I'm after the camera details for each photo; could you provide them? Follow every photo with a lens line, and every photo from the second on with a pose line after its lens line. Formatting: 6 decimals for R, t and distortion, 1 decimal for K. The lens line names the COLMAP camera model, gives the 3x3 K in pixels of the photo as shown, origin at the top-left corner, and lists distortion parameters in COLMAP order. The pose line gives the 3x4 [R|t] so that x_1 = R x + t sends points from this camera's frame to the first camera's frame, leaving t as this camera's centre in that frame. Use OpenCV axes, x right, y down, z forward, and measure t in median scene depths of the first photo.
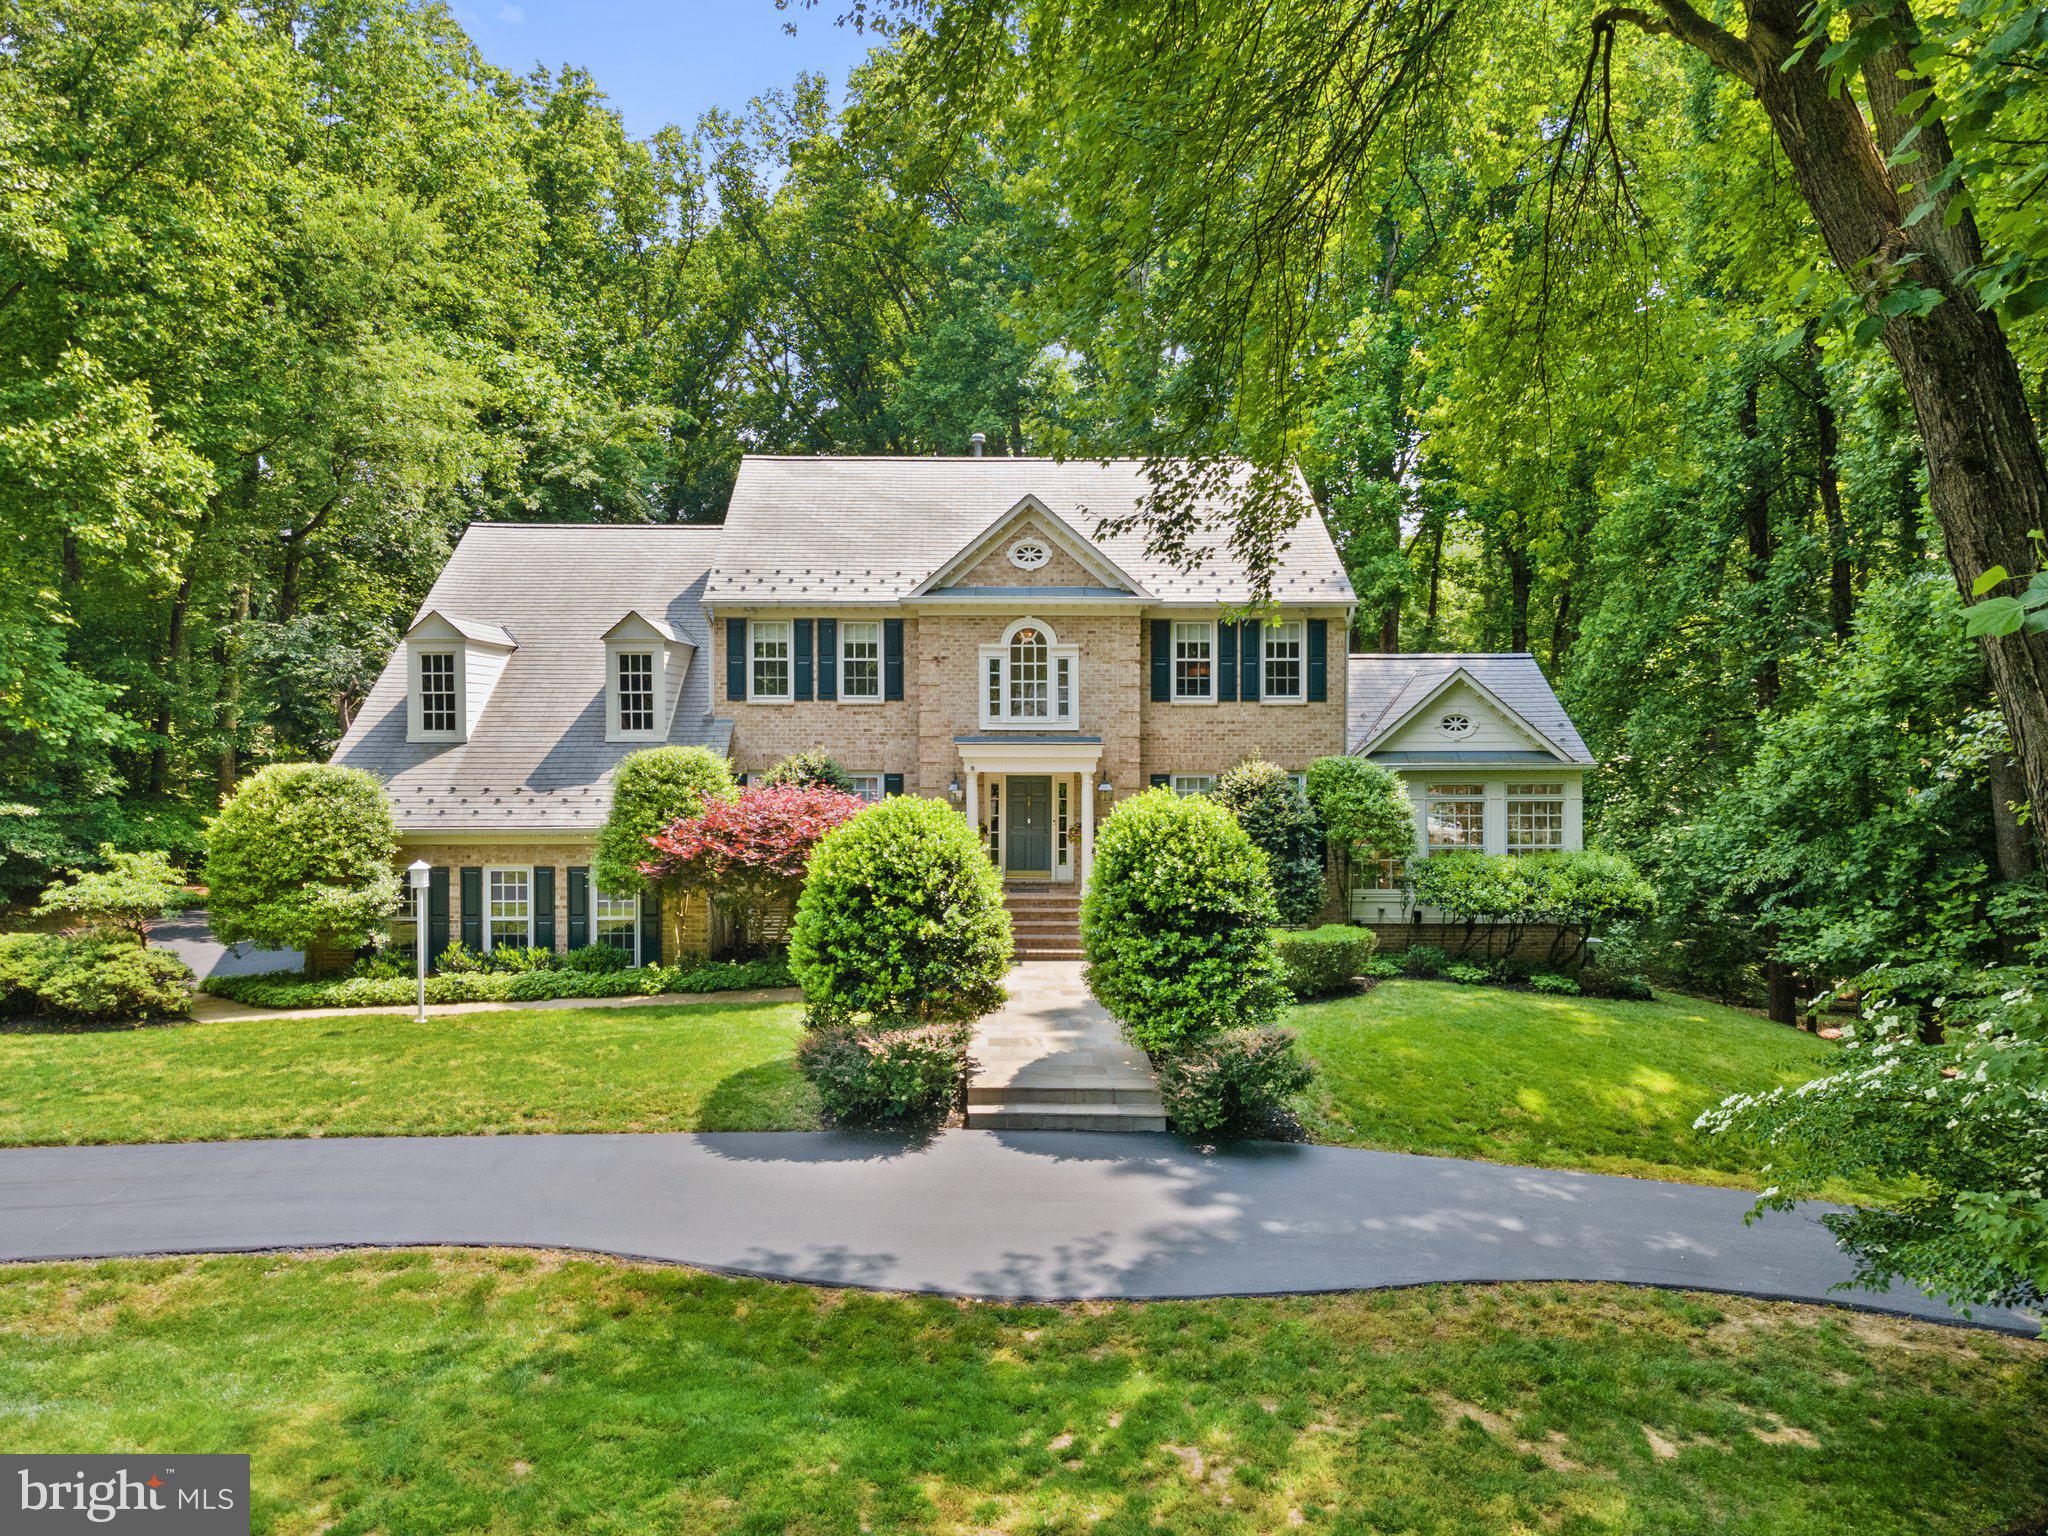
lens RADIAL K [[1824.8, 0, 859.3], [0, 1824.8, 680.3], [0, 0, 1]] dist [0.006873, 0.005039]
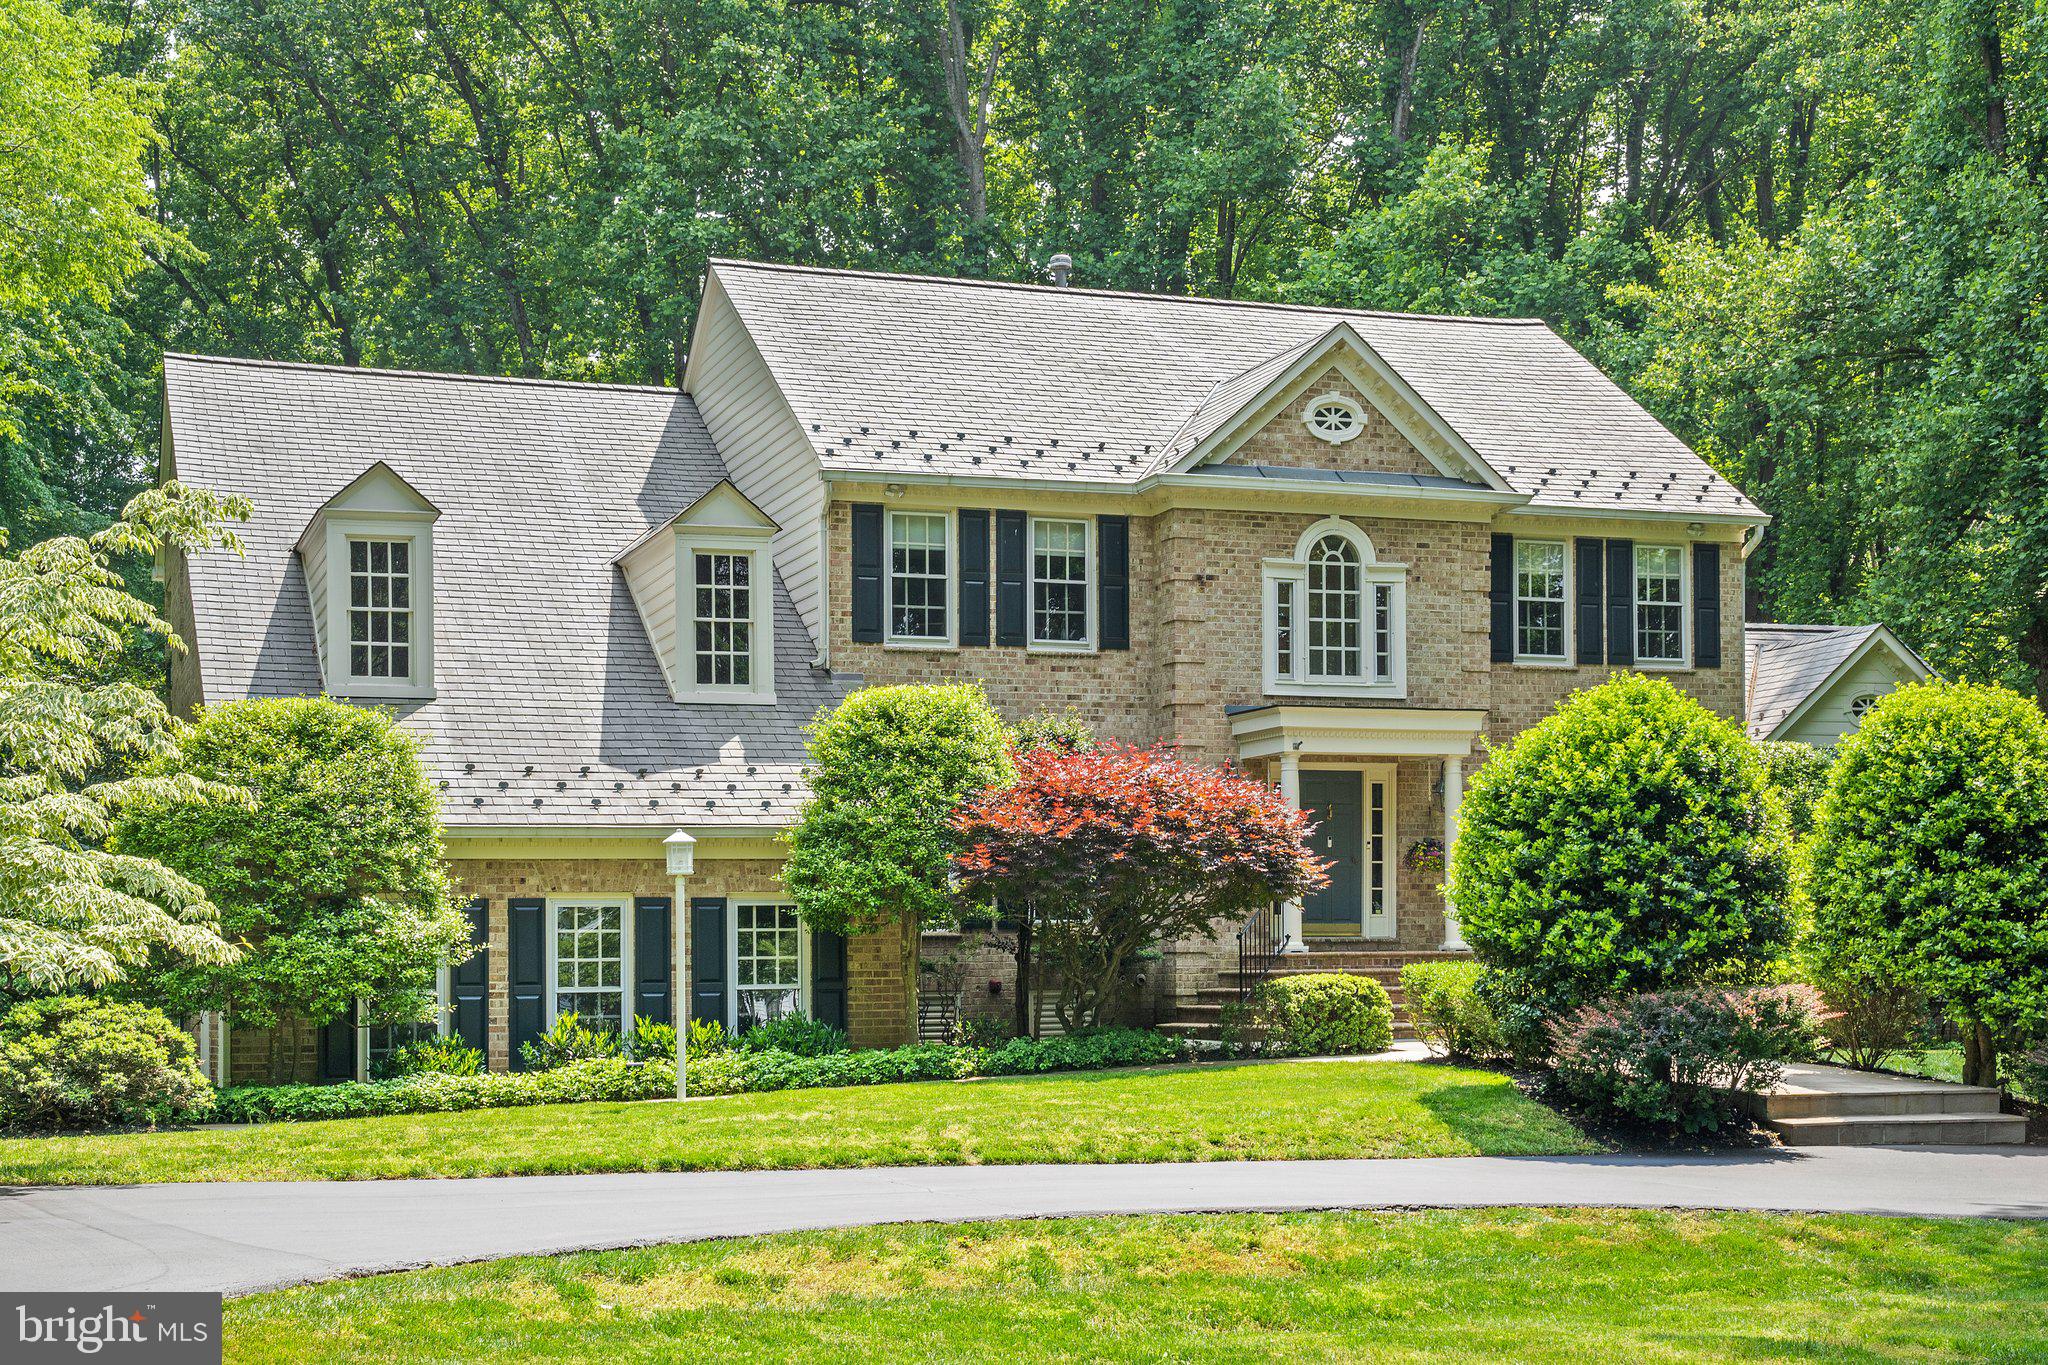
lens RADIAL K [[3338.1, 0, 1027.7], [0, 3338.1, 1002.9], [0, 0, 1]] dist [-0.004724, 0.029086]
pose [[0.922354, -0.010370, 0.386206, -0.469094], [0.003071, 0.999805, 0.019512, 0.114249], [-0.386333, -0.016811, 0.922206, -0.024924]]
